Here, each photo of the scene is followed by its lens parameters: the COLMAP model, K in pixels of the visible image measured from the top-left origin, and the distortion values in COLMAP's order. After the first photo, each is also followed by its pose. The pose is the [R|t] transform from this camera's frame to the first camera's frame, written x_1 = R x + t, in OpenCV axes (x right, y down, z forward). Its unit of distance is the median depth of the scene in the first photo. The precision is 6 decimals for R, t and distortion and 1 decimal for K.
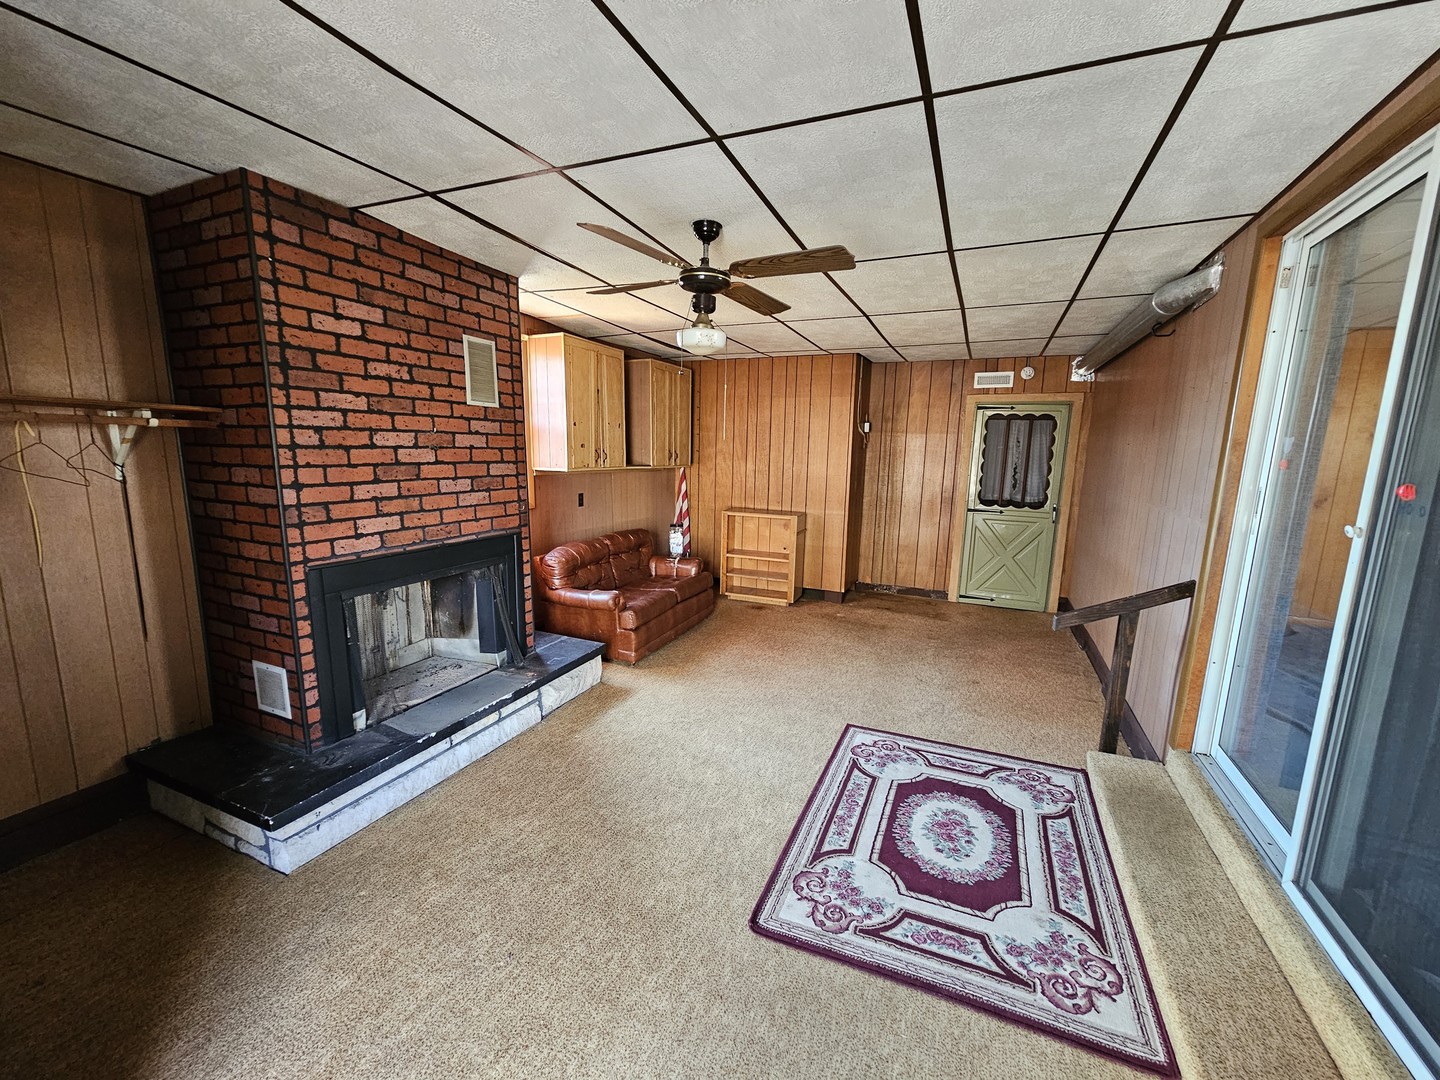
lens RADIAL K [[588.3, 0, 727.3], [0, 588.3, 542.2], [0, 0, 1]] dist [0.003527, -0.001111]
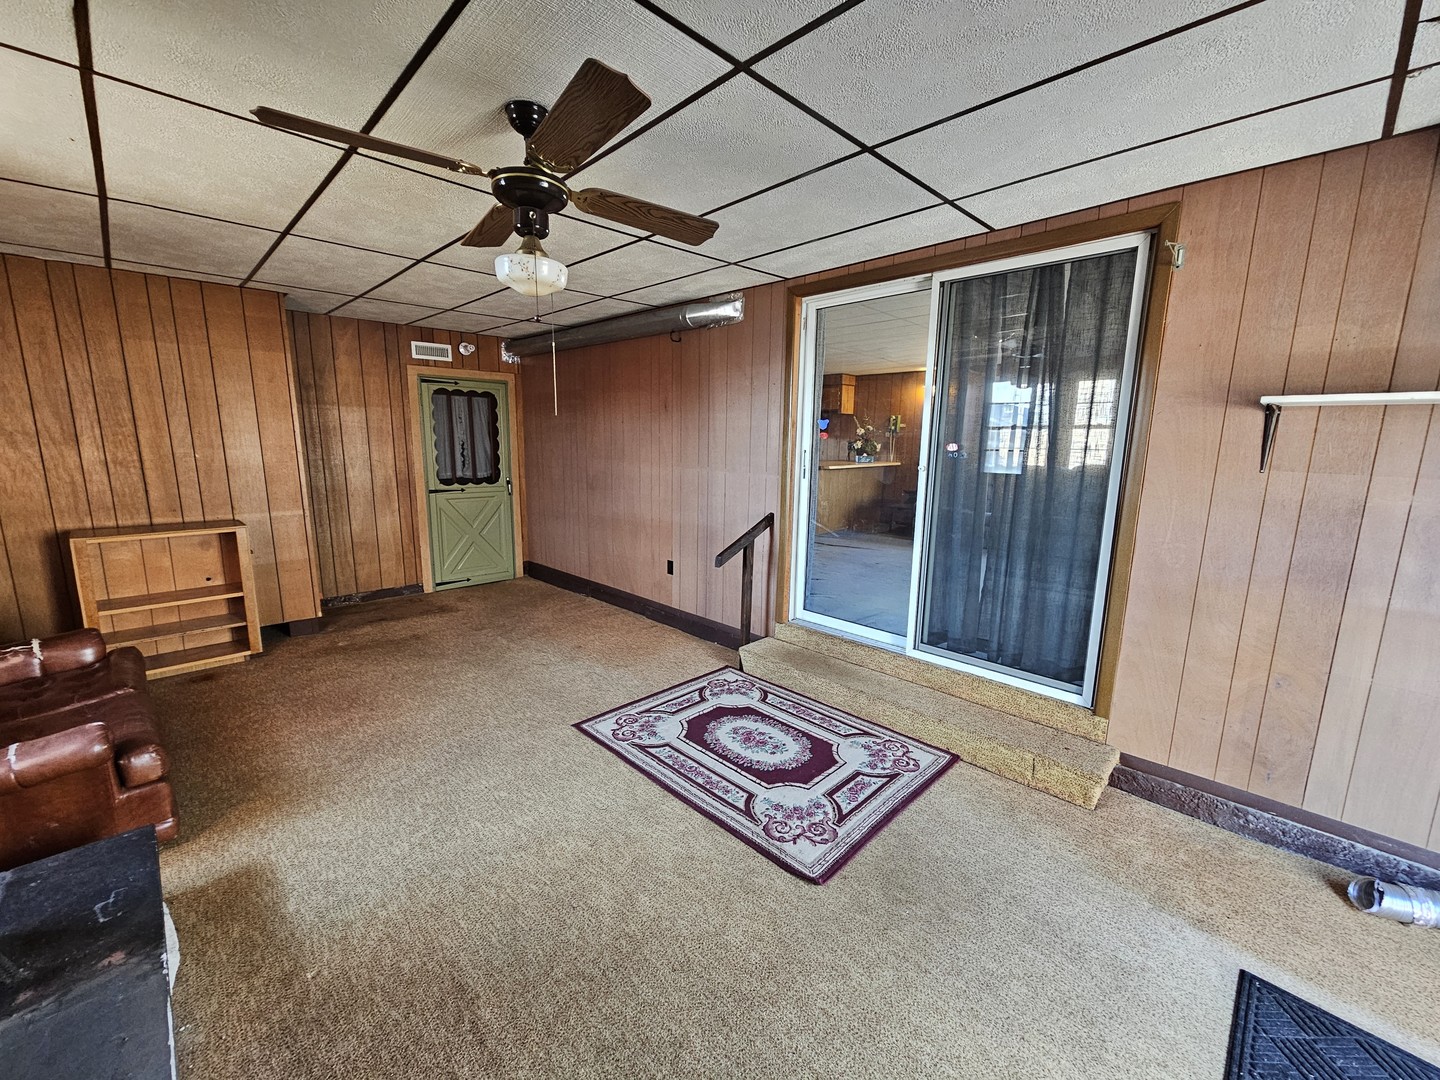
lens RADIAL K [[588.3, 0, 722.9], [0, 588.3, 542.8], [0, 0, 1]] dist [0.003527, -0.001111]
pose [[0.368881, -0.181240, 0.911635, -0.408179], [0.142319, 0.980253, 0.137295, -0.054170], [-0.918516, 0.079098, 0.387390, 0.325086]]
